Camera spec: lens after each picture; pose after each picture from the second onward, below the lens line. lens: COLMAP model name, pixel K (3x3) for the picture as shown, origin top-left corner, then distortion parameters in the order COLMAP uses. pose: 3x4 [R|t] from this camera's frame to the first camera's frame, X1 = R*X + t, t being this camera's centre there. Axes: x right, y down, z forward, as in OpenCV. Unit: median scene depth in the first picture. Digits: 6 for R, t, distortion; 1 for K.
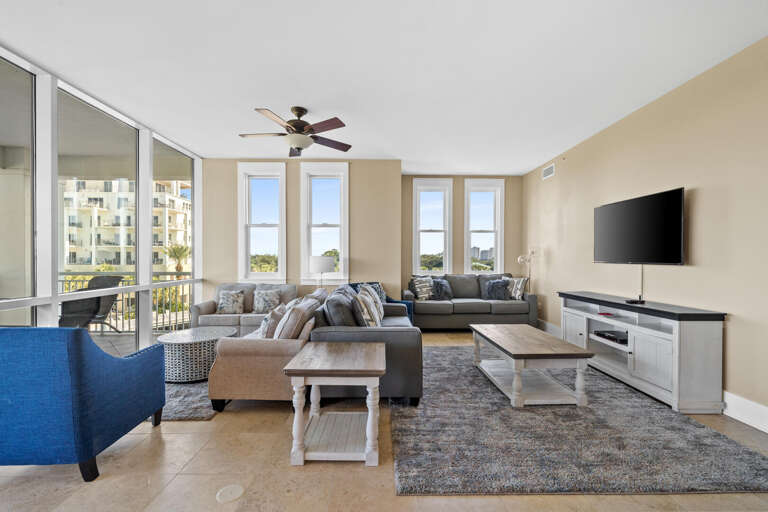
lens RADIAL K [[328.6, 0, 383.5], [0, 328.6, 260.3], [0, 0, 1]] dist [0.002442, 0.000038]
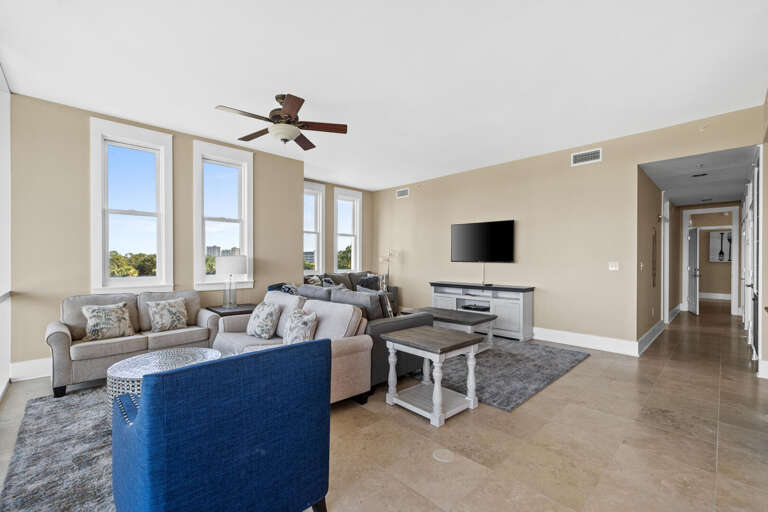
lens RADIAL K [[328.6, 0, 383.5], [0, 328.6, 260.3], [0, 0, 1]] dist [0.002442, 0.000038]
pose [[0.730942, -0.001746, 0.682437, -0.606449], [0.001725, 0.999998, 0.000710, -0.000624], [-0.682437, 0.000658, 0.730944, 0.116710]]
